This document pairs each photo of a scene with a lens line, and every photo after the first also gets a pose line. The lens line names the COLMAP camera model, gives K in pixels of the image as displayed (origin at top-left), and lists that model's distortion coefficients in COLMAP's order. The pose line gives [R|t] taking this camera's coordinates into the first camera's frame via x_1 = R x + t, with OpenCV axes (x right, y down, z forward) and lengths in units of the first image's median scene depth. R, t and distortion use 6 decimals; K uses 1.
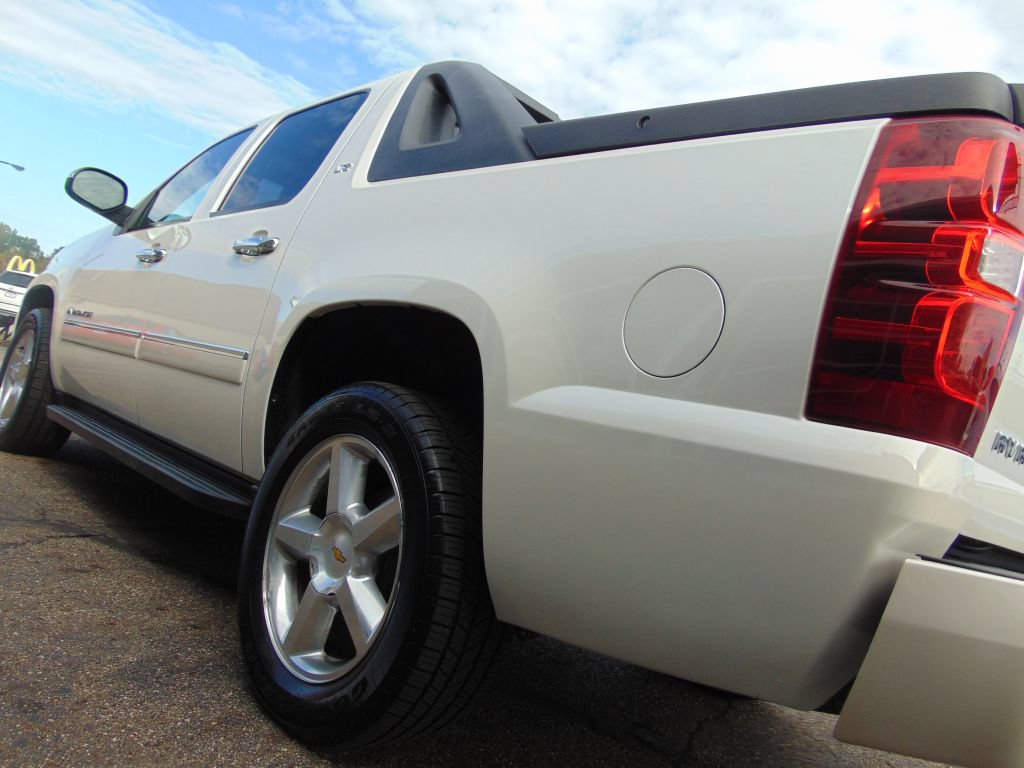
lens RADIAL K [[773.0, 0, 508.2], [0, 773.0, 384.7], [0, 0, 1]] dist [-0.003215, 0.039498]
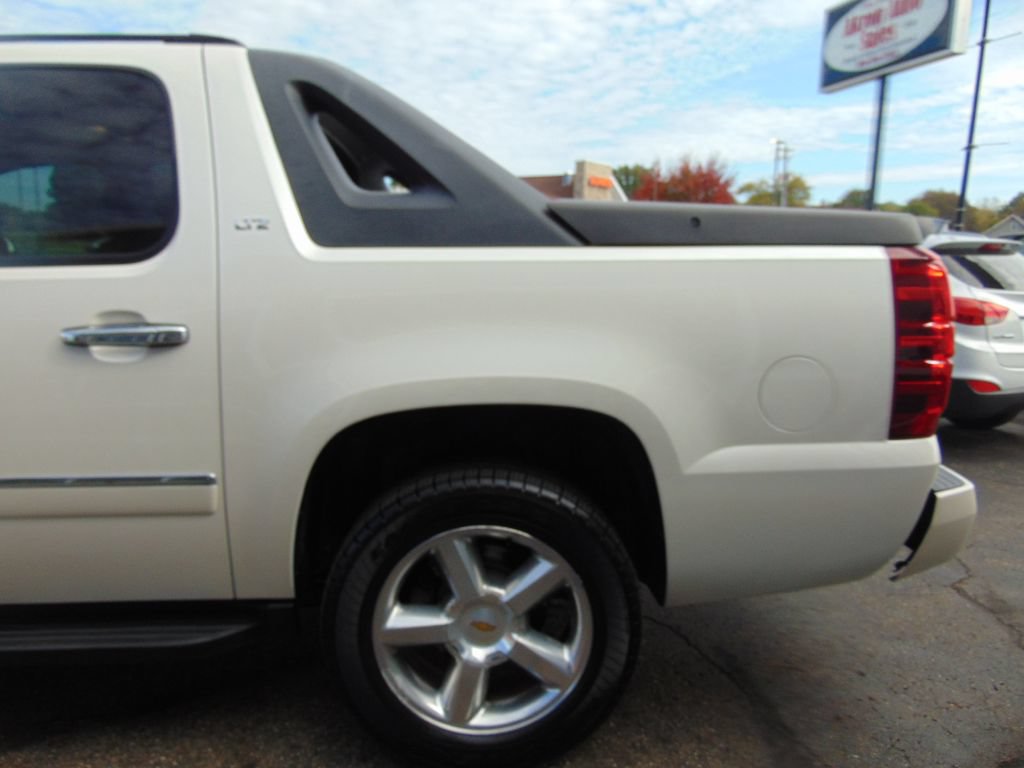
lens RADIAL K [[769.4, 0, 512.0], [0, 769.4, 384.0], [0, 0, 1]] dist [-0.042622, 0.089369]
pose [[0.645277, -0.338343, 0.684939, -0.832168], [0.105012, 0.927350, 0.359158, -0.494972], [-0.756697, -0.159829, 0.633928, 0.328996]]
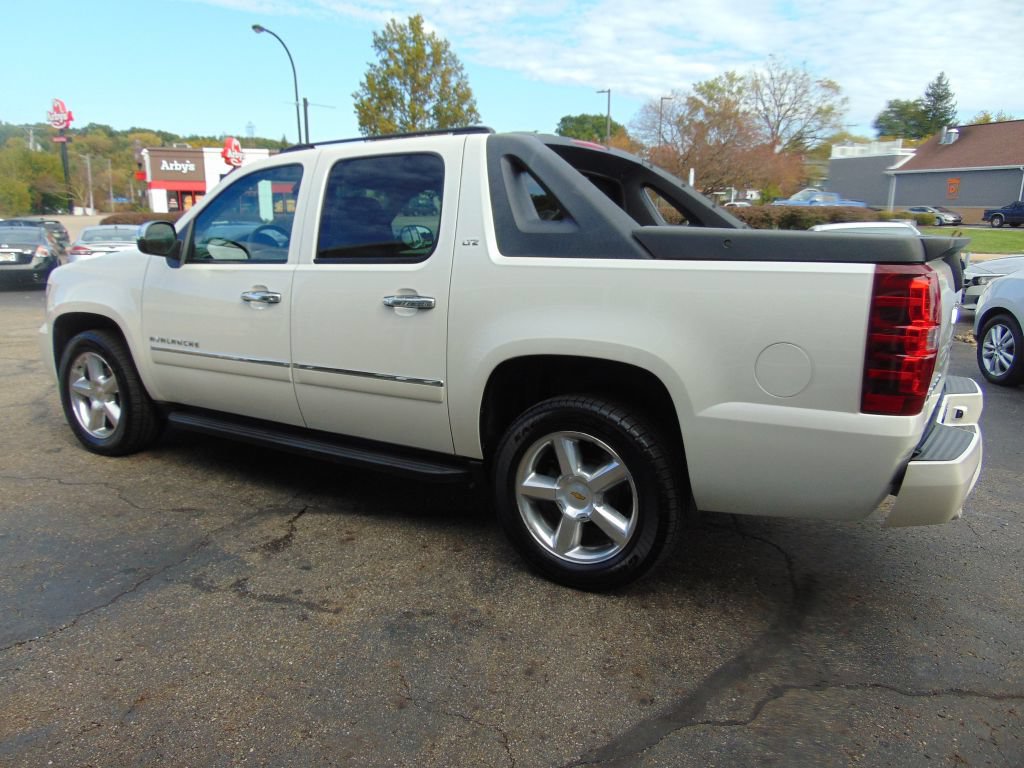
lens RADIAL K [[769.4, 0, 512.0], [0, 769.4, 384.0], [0, 0, 1]] dist [-0.042622, 0.089369]
pose [[0.939493, -0.278251, 0.199824, -0.643958], [0.206889, 0.925782, 0.316424, -0.606710], [-0.273039, -0.255936, 0.927333, -0.525115]]
